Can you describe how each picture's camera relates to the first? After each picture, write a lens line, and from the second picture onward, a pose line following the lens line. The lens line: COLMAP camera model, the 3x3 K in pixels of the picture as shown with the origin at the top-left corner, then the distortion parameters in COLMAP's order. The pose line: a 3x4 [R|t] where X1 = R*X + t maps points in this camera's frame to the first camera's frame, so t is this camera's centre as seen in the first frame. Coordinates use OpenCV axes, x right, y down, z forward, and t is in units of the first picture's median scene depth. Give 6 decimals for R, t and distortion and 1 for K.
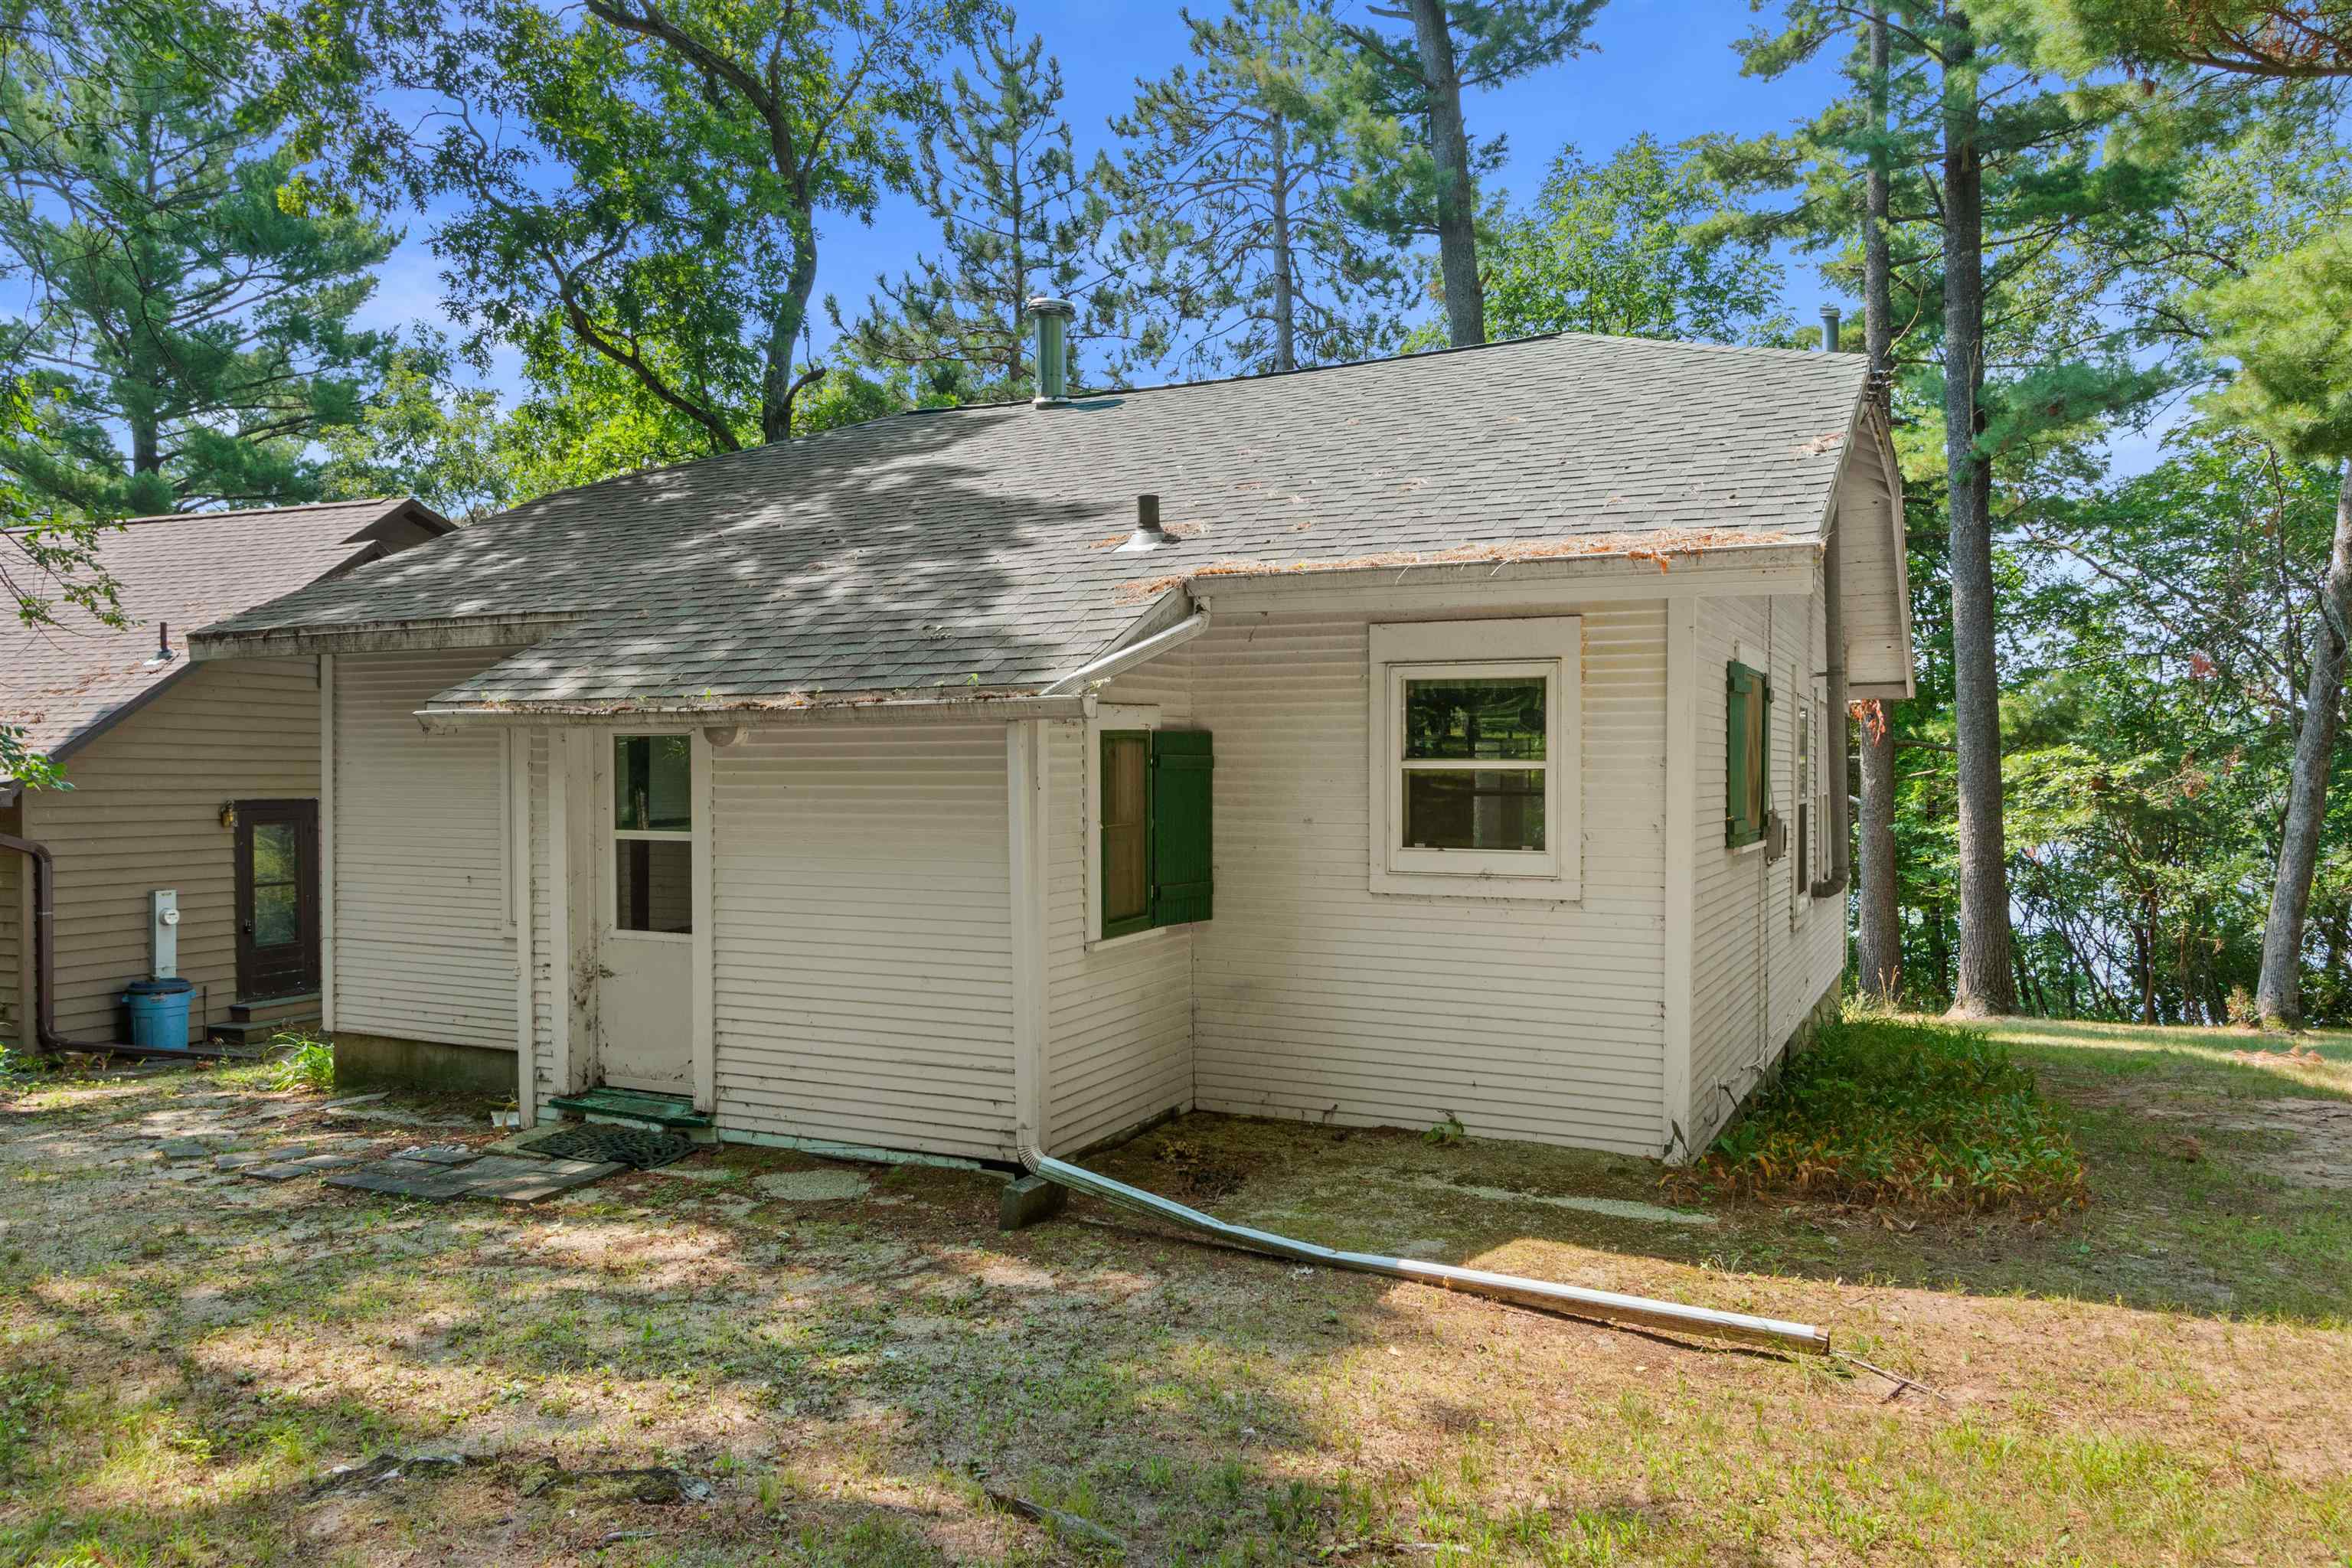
lens RADIAL K [[1597.2, 0, 1173.1], [0, 1597.2, 791.9], [0, 0, 1]] dist [0.005907, -0.001249]
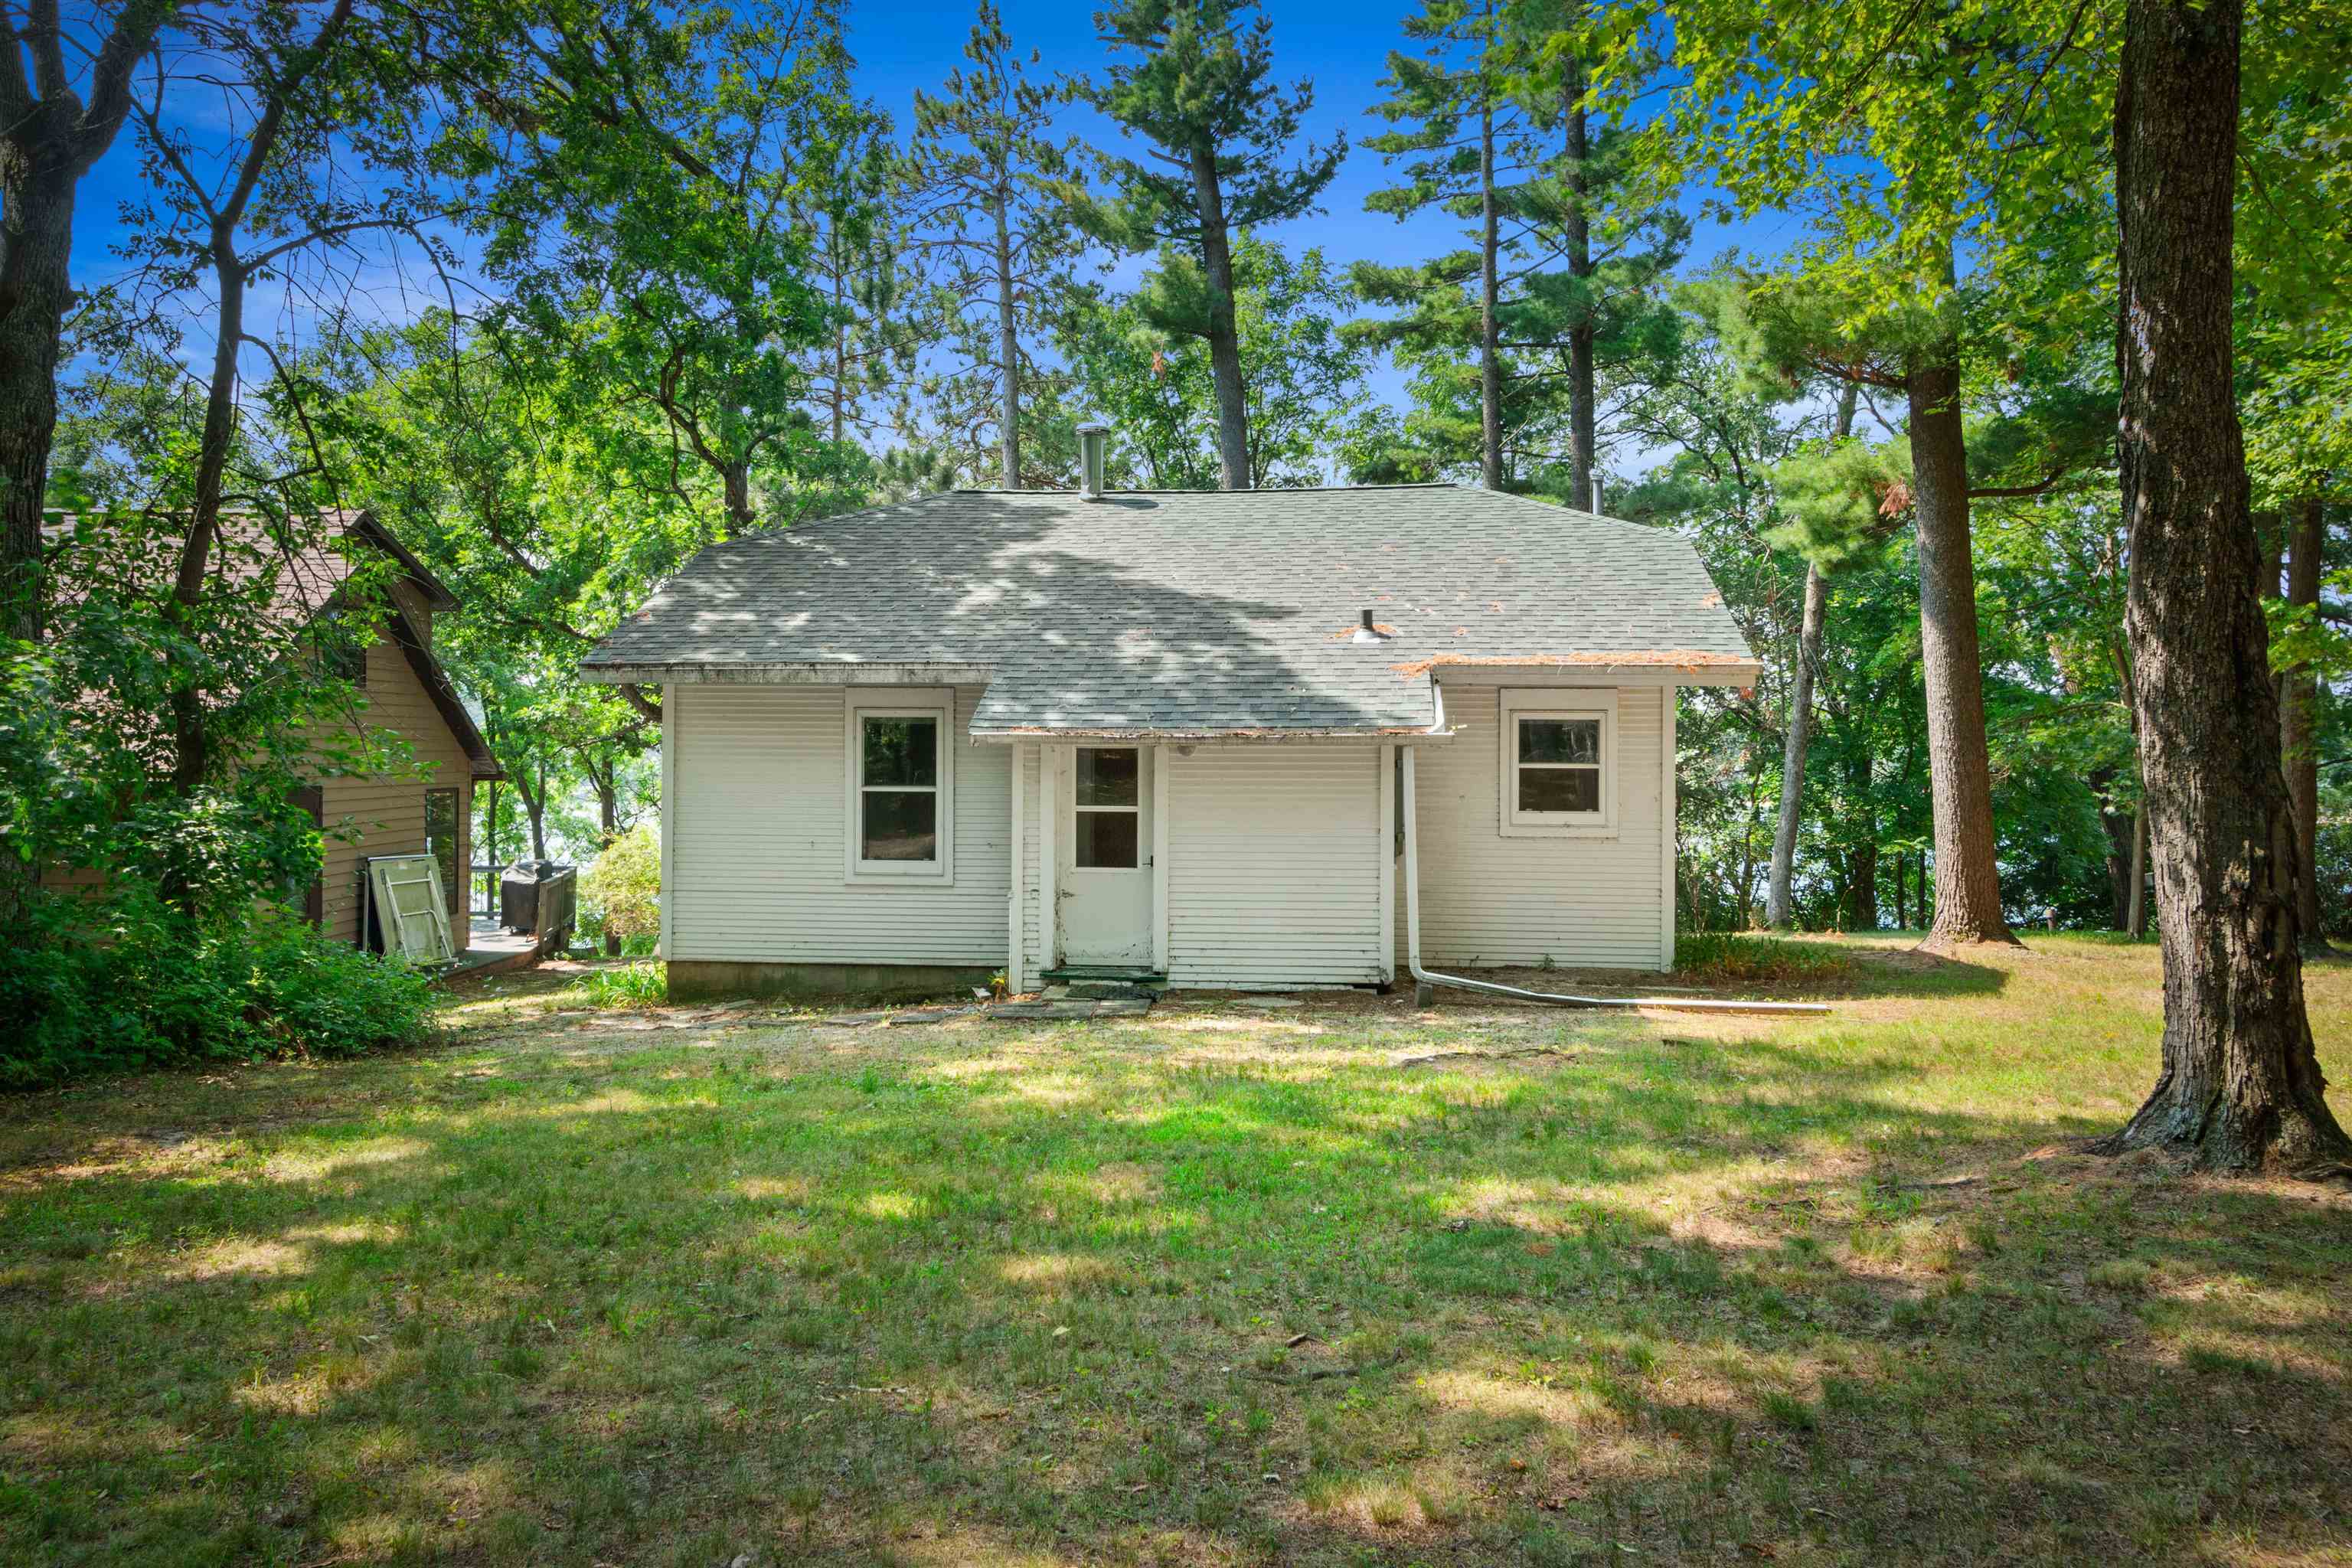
lens RADIAL K [[1597.2, 0, 1181.8], [0, 1597.2, 770.1], [0, 0, 1]] dist [0.005907, -0.001249]
pose [[0.943587, -0.003269, 0.331109, -0.824256], [0.002635, 0.999994, 0.002362, -0.017433], [-0.331115, -0.001356, 0.943589, -0.597004]]
